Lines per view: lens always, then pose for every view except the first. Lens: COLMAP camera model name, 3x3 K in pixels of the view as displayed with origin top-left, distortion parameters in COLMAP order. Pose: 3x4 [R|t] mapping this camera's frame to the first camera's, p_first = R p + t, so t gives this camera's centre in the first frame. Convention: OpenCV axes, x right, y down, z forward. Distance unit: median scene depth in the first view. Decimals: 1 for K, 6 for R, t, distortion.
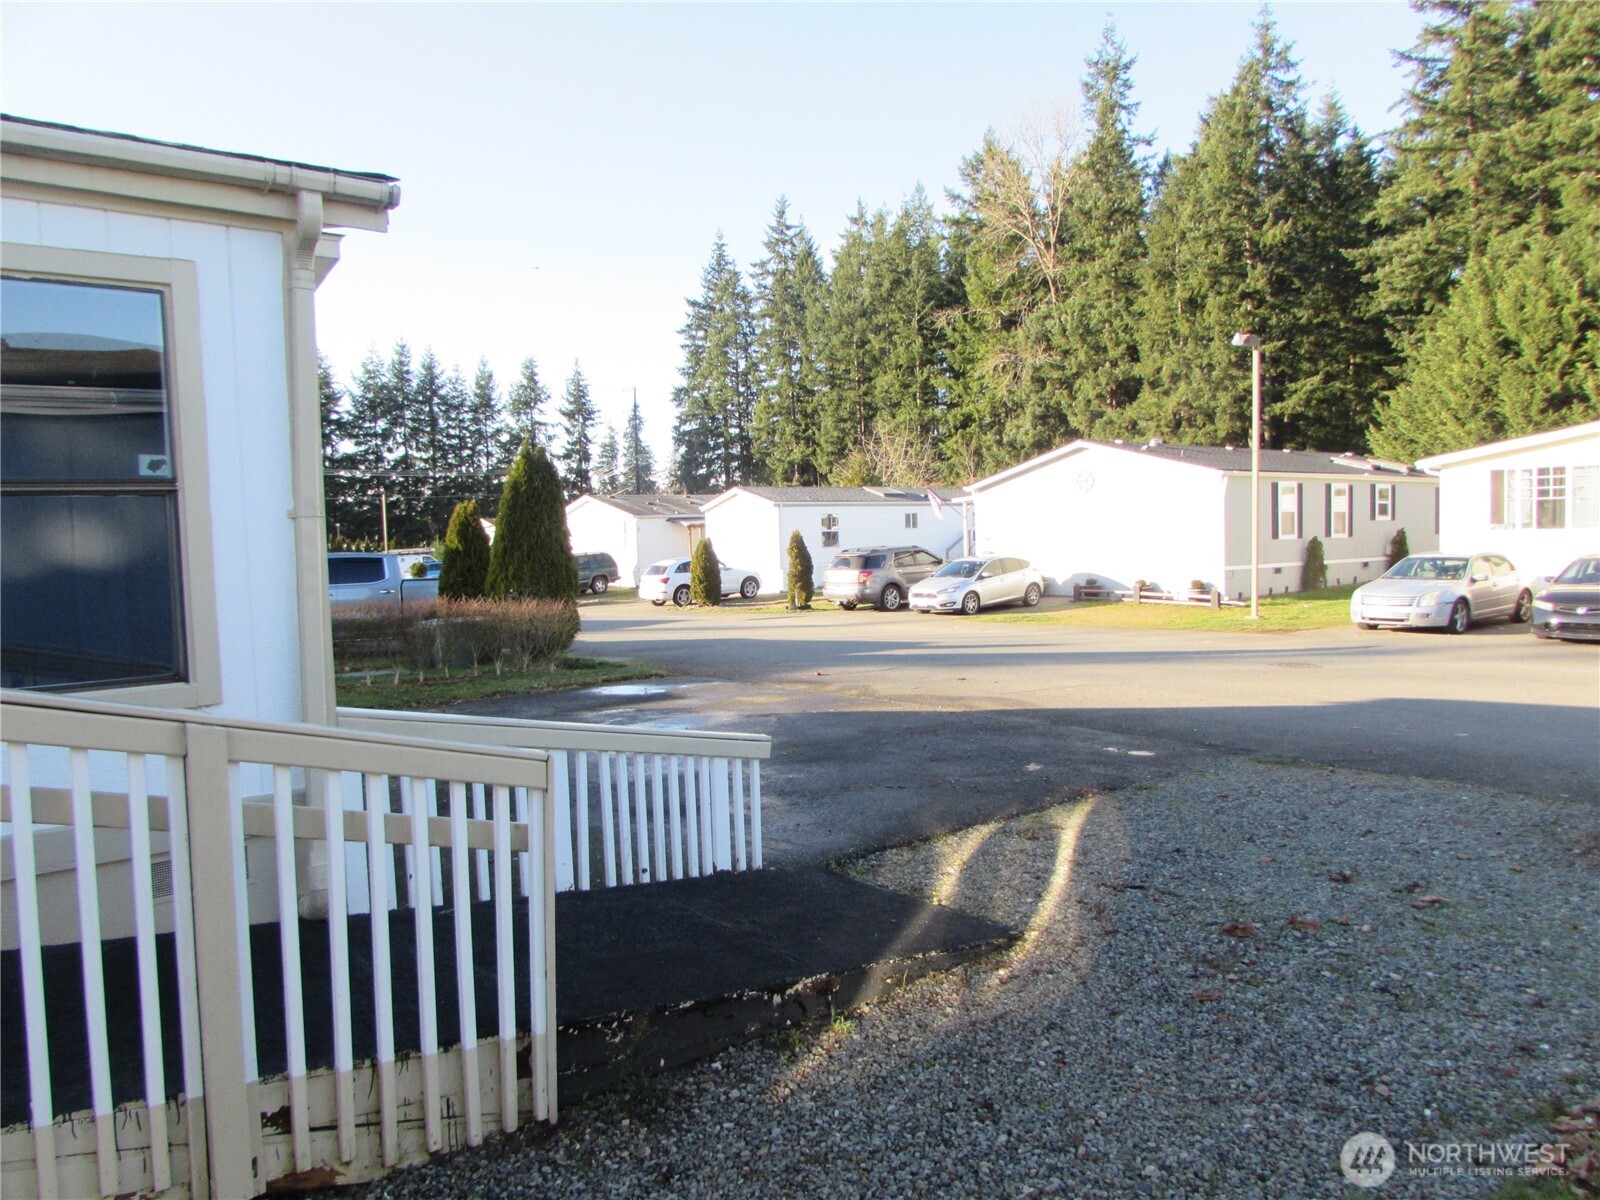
lens RADIAL K [[1133.8, 0, 798.9], [0, 1133.8, 600.7], [0, 0, 1]] dist [-0.030672, 0.013691]
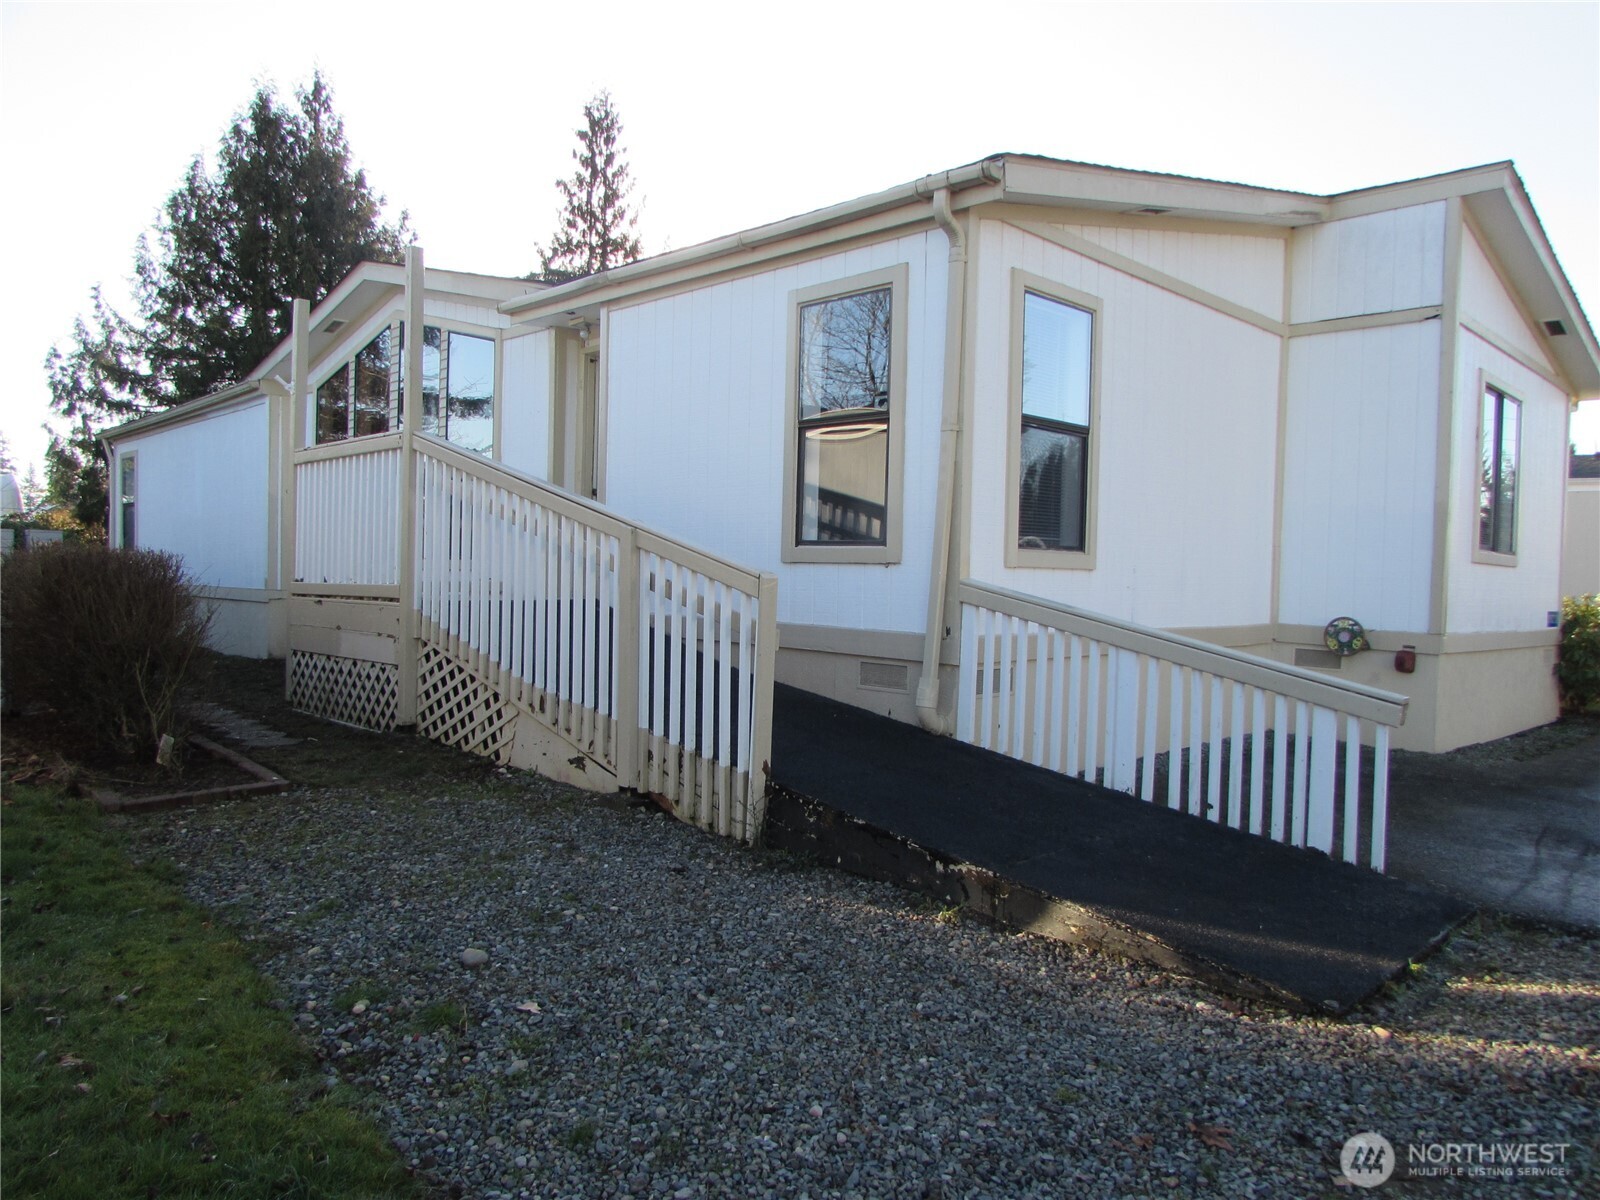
lens RADIAL K [[1133.8, 0, 810.5], [0, 1133.8, 598.4], [0, 0, 1]] dist [-0.030672, 0.013691]
pose [[0.079632, 0.054458, -0.995336, 0.267488], [-0.087968, 0.994995, 0.047401, 0.021701], [0.992935, 0.083783, 0.084024, 0.218323]]
